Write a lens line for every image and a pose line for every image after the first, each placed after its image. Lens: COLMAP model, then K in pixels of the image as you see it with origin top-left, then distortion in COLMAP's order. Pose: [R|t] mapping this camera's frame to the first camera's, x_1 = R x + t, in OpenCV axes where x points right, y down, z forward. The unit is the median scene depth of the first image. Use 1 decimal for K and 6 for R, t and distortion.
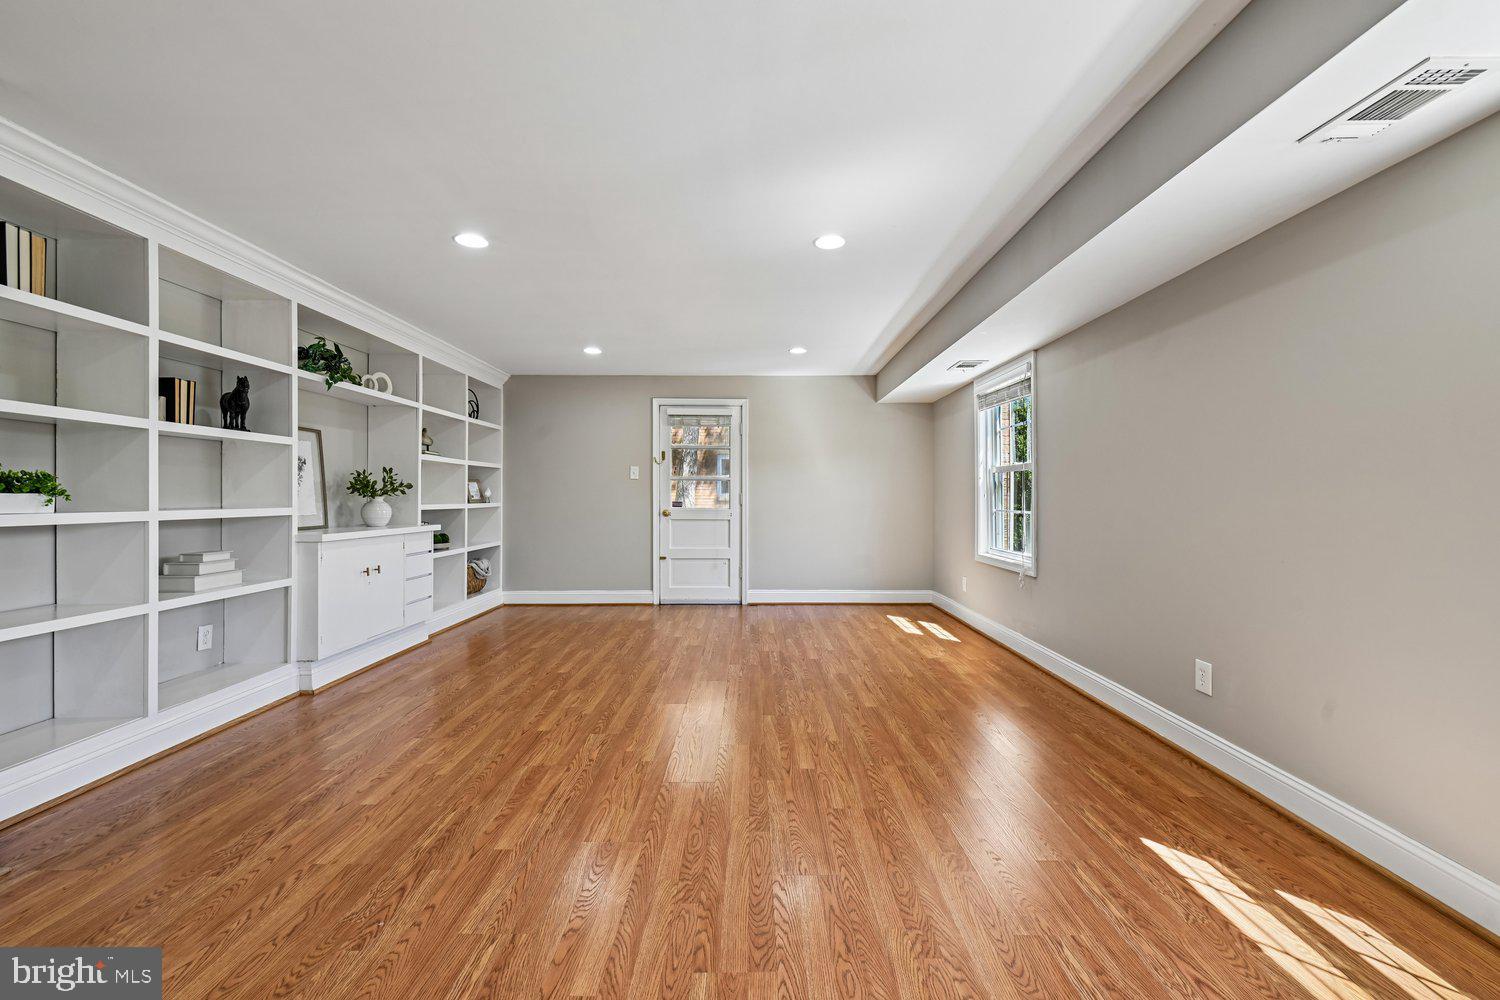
lens RADIAL K [[604.9, 0, 760.7], [0, 604.9, 495.3], [0, 0, 1]] dist [-0.001156, -0.000087]
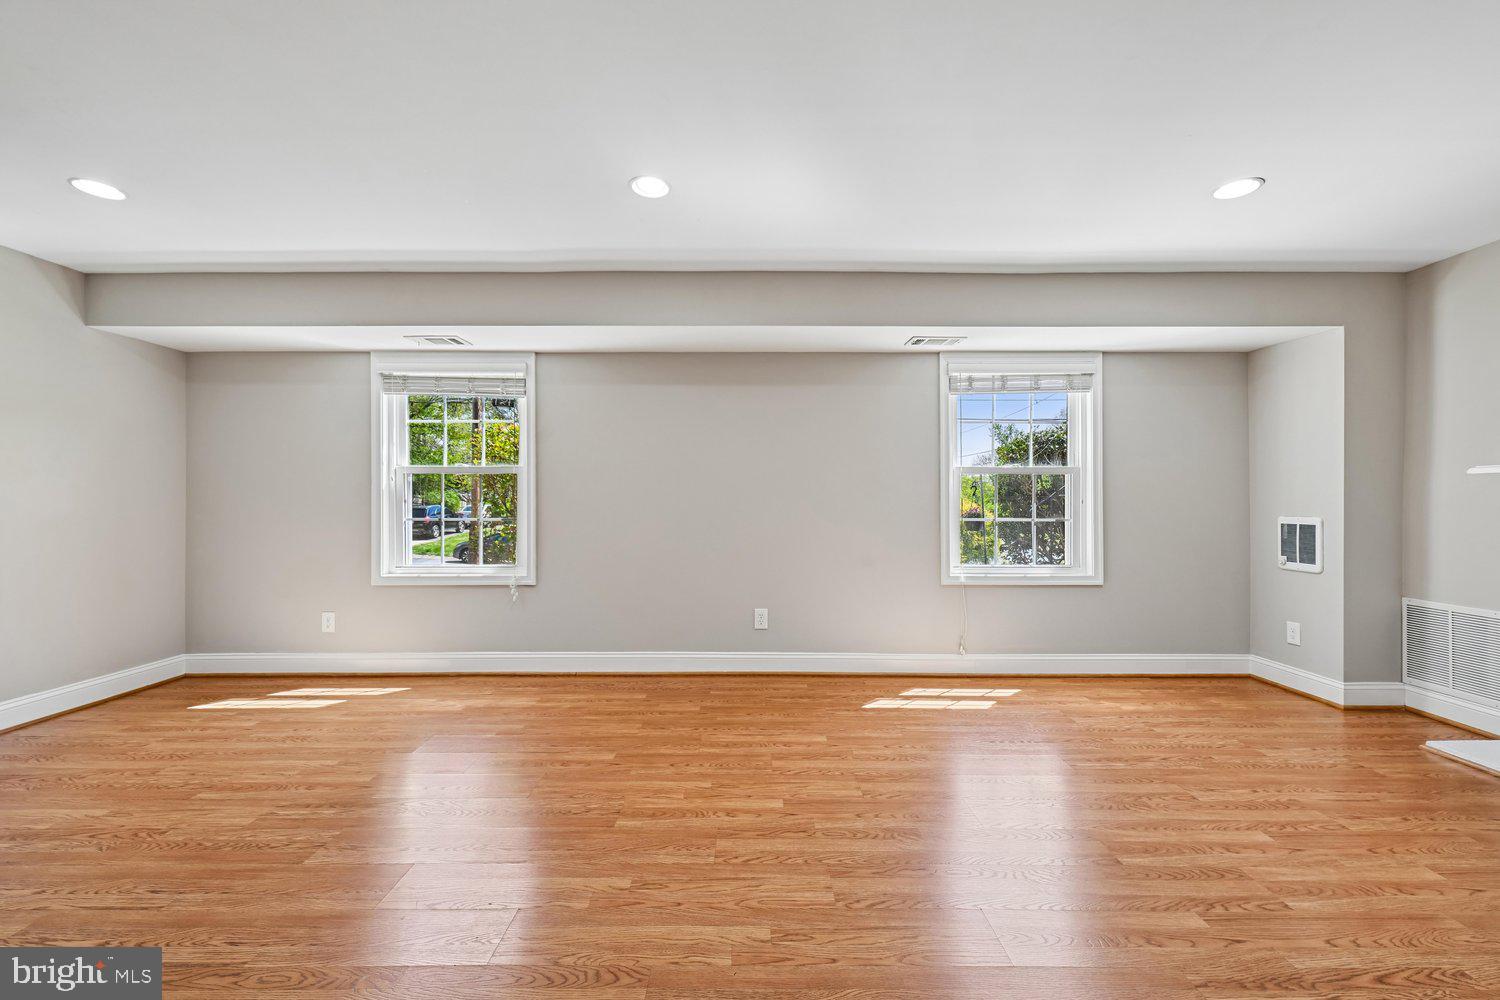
lens RADIAL K [[589.7, 0, 746.4], [0, 589.7, 517.3], [0, 0, 1]] dist [-0.000700, 0.000008]
pose [[0.017344, -0.029244, 0.999422, -0.742039], [0.000161, 0.999572, 0.029245, -0.005677], [-0.999850, -0.000347, 0.017341, 0.962523]]
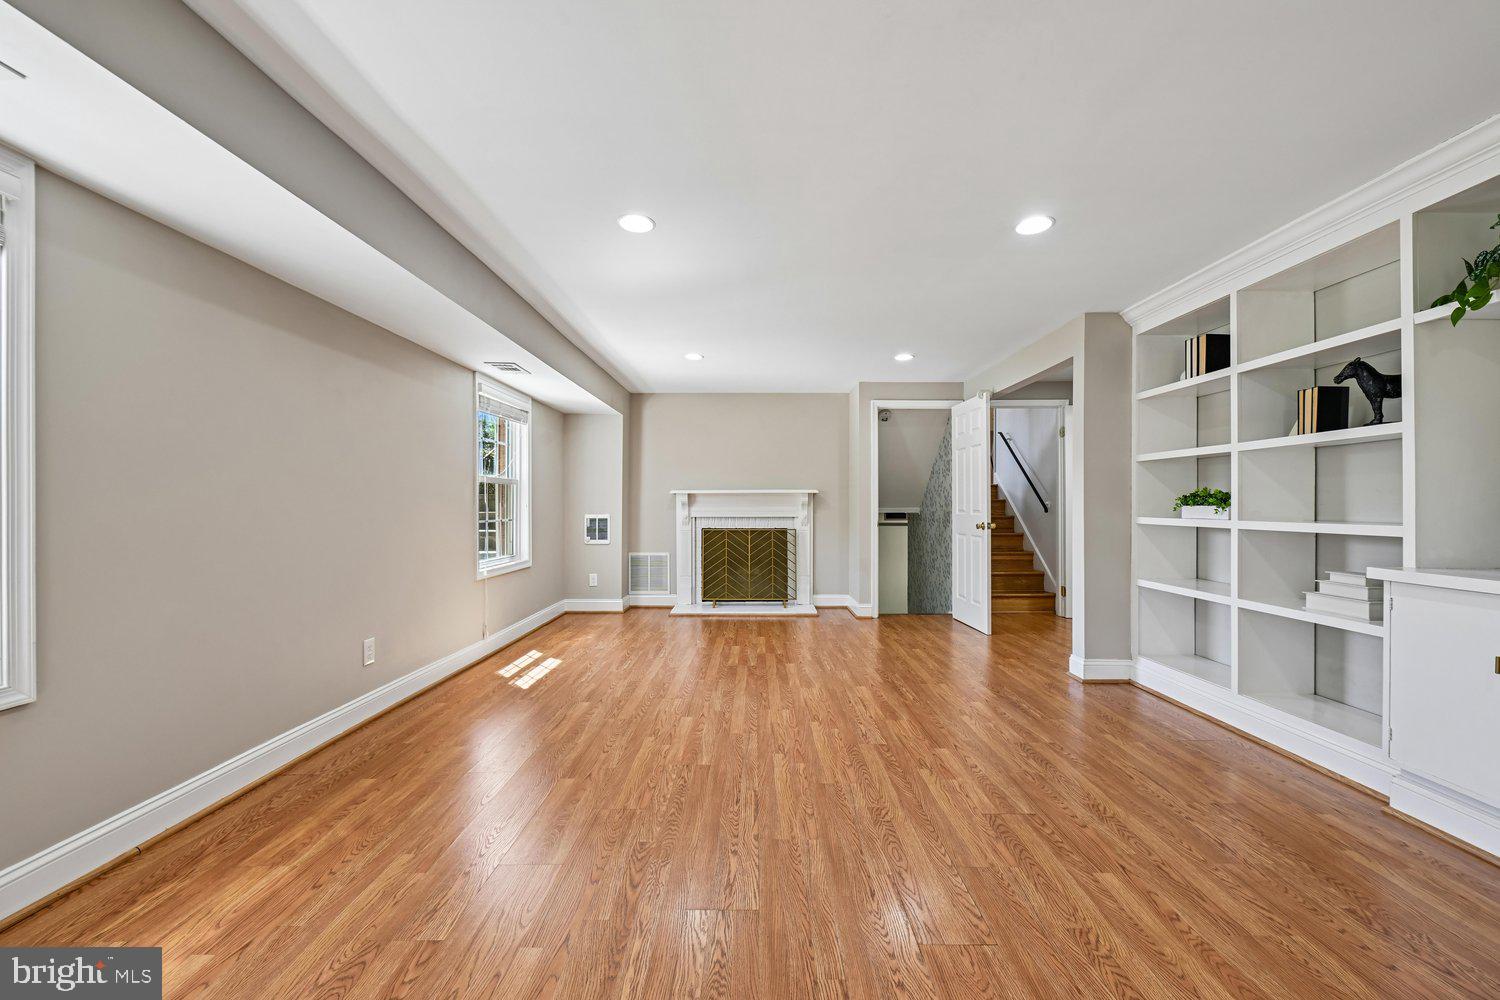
lens RADIAL K [[600.3, 0, 749.7], [0, 600.3, 501.9], [0, 0, 1]] dist [0.000492, 0.000034]
pose [[-0.999617, -0.000413, 0.027679, -0.085636], [-0.000581, 0.999982, -0.006052, -0.002342], [-0.027676, -0.006066, -0.999599, 2.118166]]
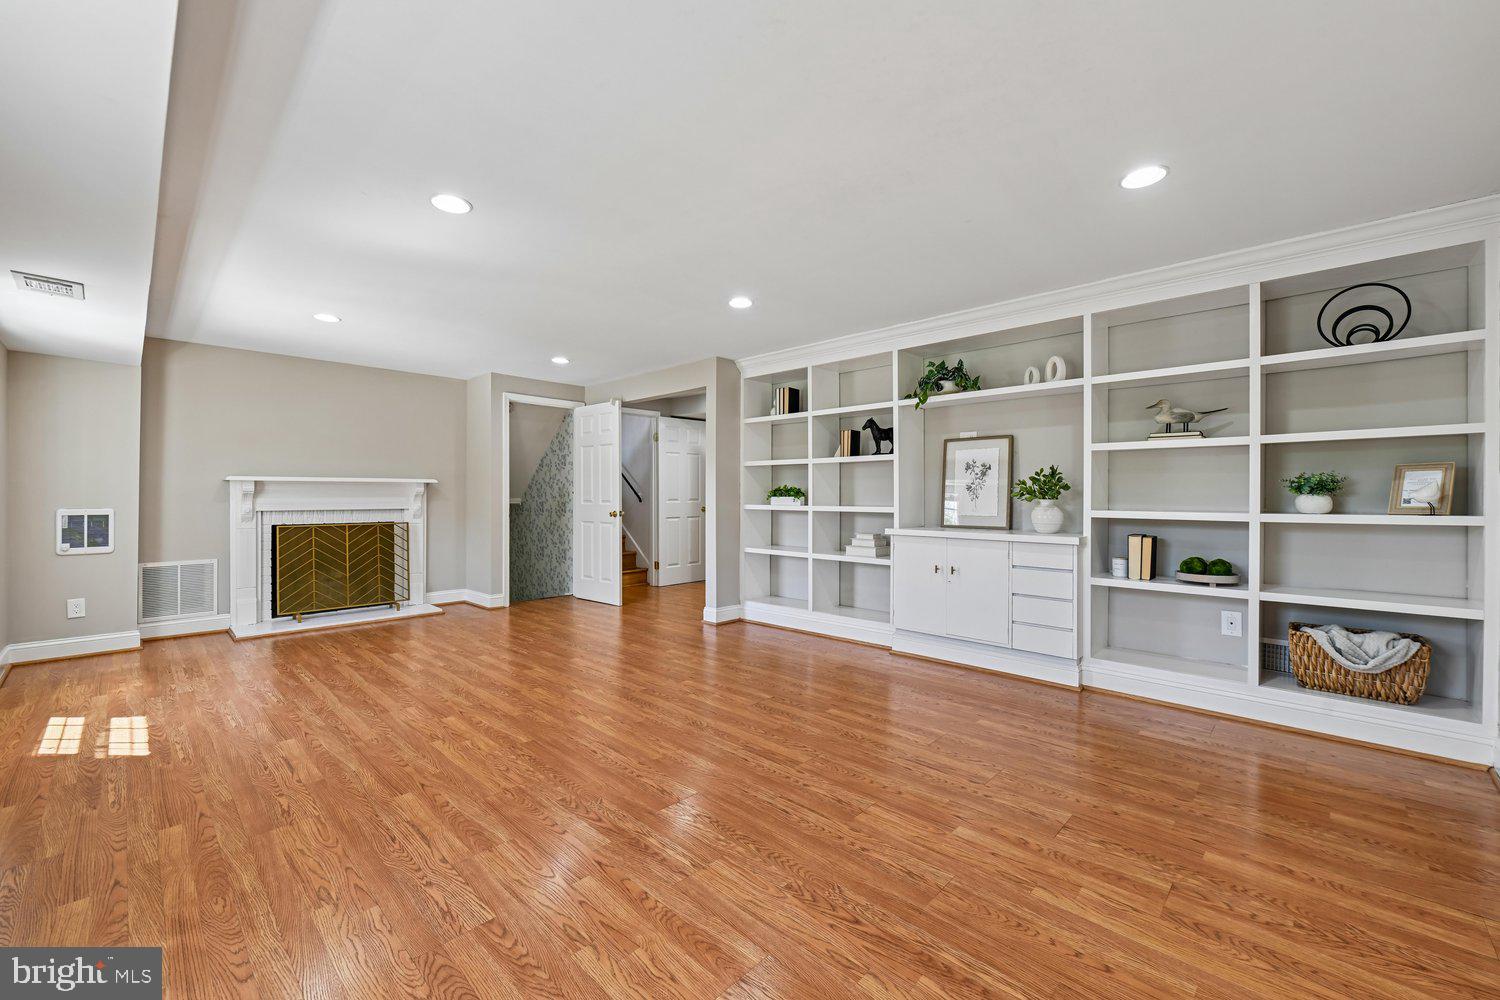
lens RADIAL K [[604.9, 0, 760.7], [0, 604.9, 495.3], [0, 0, 1]] dist [-0.001156, -0.000087]
pose [[-0.699368, -0.002227, -0.714758, 0.476611], [-0.001152, 0.999997, -0.001989, -0.003266], [0.714761, -0.000567, -0.699369, 2.157259]]
